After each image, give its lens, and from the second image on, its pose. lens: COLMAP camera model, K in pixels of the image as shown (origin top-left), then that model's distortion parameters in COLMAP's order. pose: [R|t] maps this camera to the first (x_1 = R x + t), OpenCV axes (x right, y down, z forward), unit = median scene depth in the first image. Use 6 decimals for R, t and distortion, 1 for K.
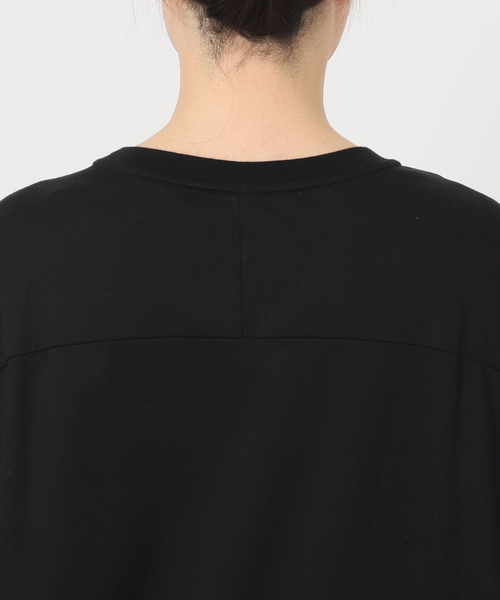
lens RADIAL K [[1109.2, 0, 250.2], [0, 1109.2, 300.3], [0, 0, 1]] dist [-0.203090, 0.000000]
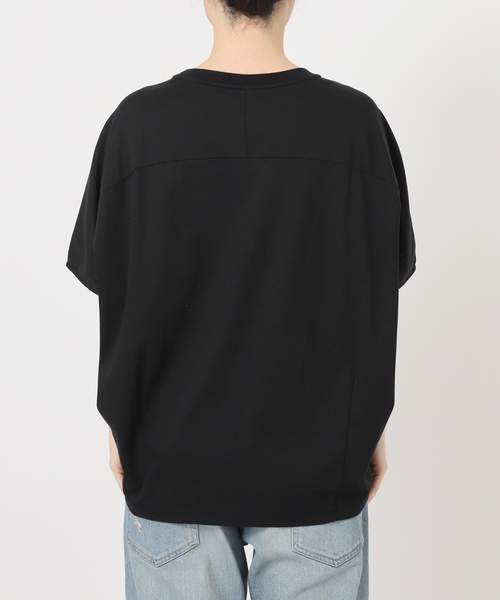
lens RADIAL K [[1270.9, 0, 250.7], [0, 1270.9, 299.9], [0, 0, 1]] dist [-0.079521, 0.000000]
pose [[0.999111, -0.011566, 0.040530, -0.101012], [0.012278, 0.999774, -0.017382, 0.347271], [-0.040320, 0.017864, 0.999027, -1.418387]]
